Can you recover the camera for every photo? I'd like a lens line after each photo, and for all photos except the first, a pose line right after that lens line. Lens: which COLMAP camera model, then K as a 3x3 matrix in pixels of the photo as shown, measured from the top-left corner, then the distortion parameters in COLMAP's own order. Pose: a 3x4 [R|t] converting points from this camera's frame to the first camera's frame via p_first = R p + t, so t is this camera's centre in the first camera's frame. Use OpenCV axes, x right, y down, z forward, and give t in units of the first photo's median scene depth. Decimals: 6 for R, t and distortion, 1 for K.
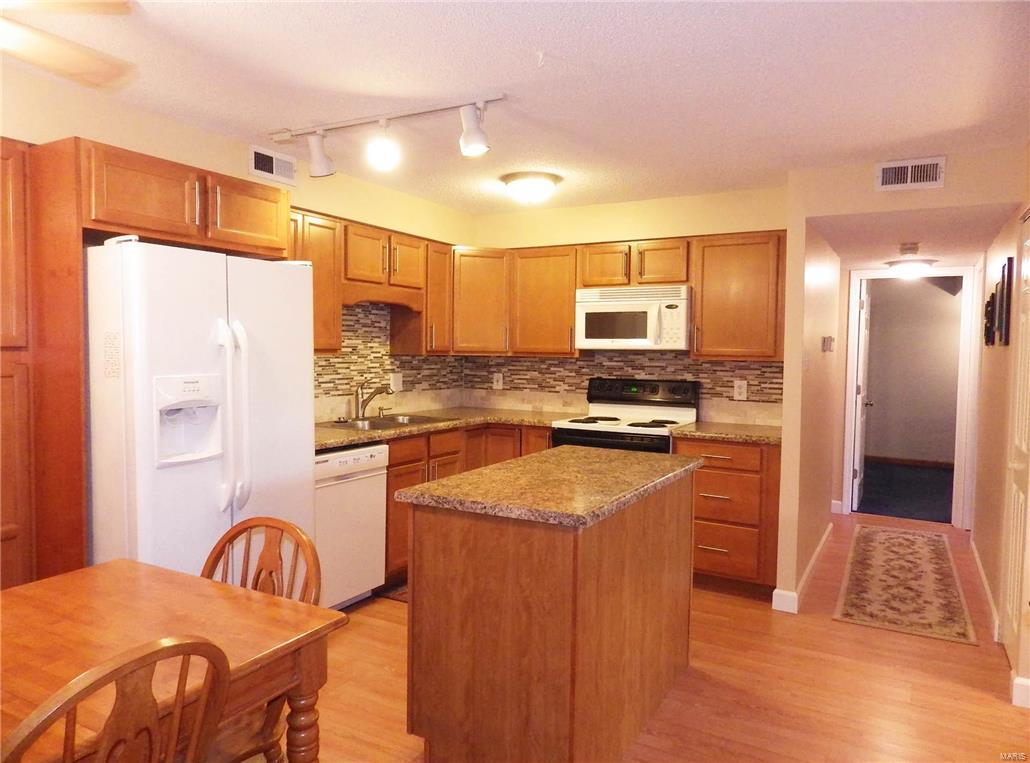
lens RADIAL K [[697.9, 0, 514.7], [0, 697.9, 382.9], [0, 0, 1]] dist [0.013392, -0.002189]
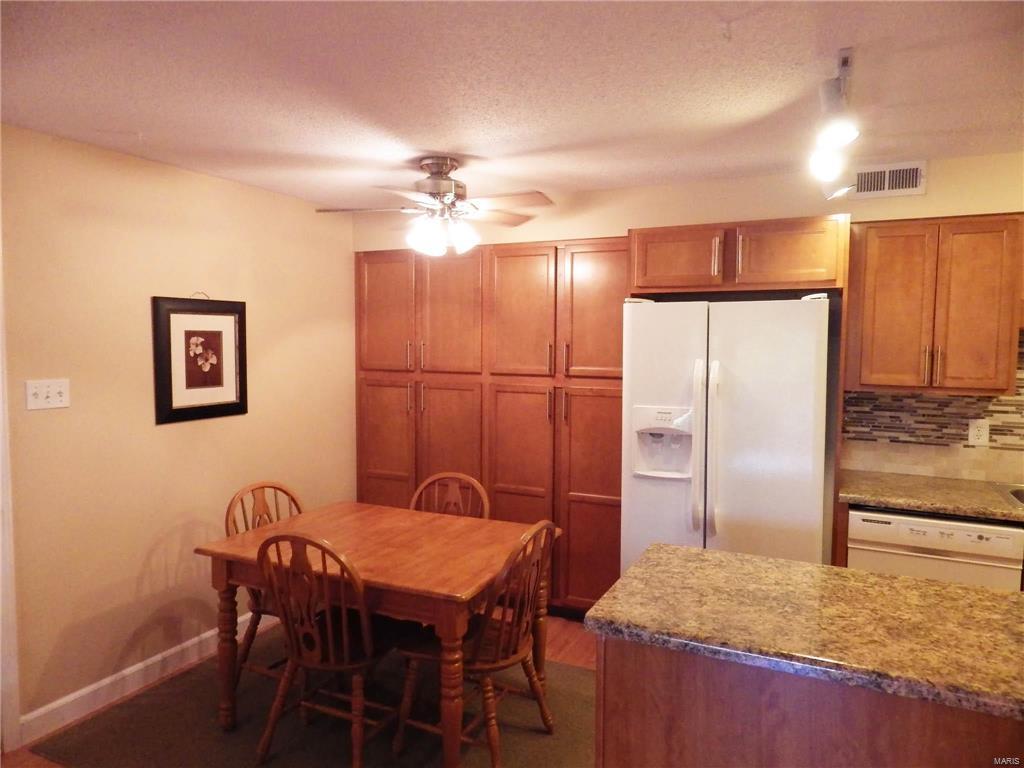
lens RADIAL K [[687.1, 0, 510.4], [0, 687.1, 384.1], [0, 0, 1]] dist [0.012881, -0.006333]
pose [[0.068377, 0.054170, -0.996188, 0.388587], [-0.056562, 0.997129, 0.050339, -0.053036], [0.996055, 0.052904, 0.071245, 0.362649]]
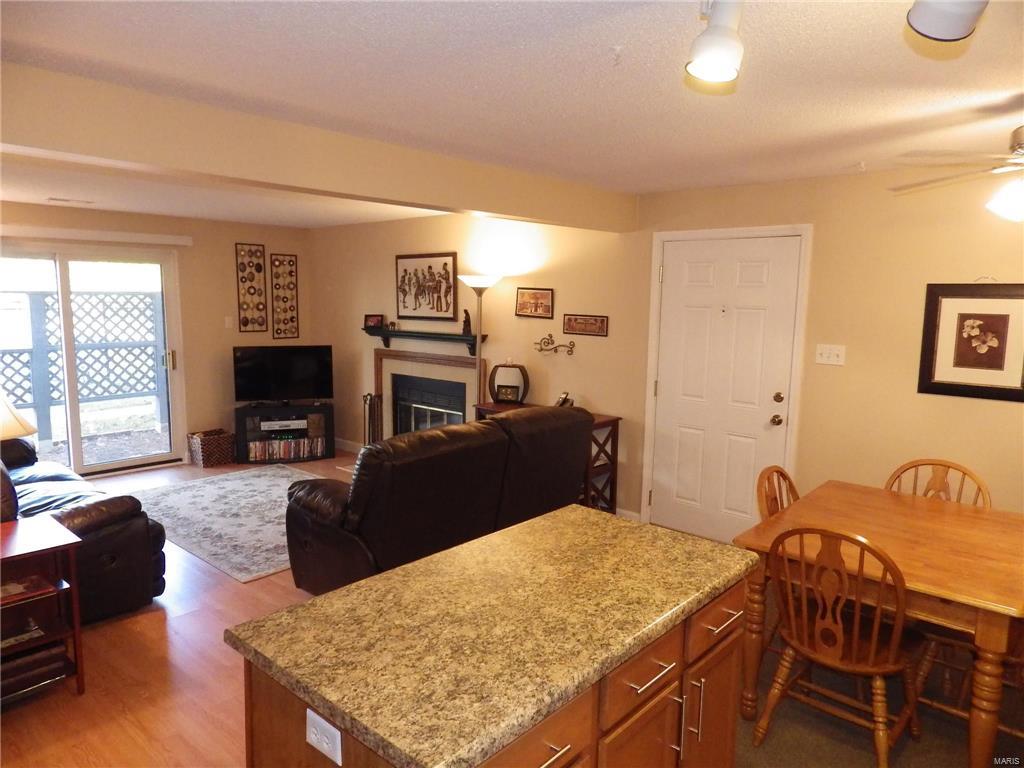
lens RADIAL K [[687.1, 0, 514.0], [0, 687.1, 385.2], [0, 0, 1]] dist [0.012881, -0.006333]
pose [[-0.978807, -0.054357, 0.197438, -0.013613], [-0.017719, 0.982993, 0.182784, -0.107682], [-0.204016, 0.175412, -0.963124, 0.946939]]
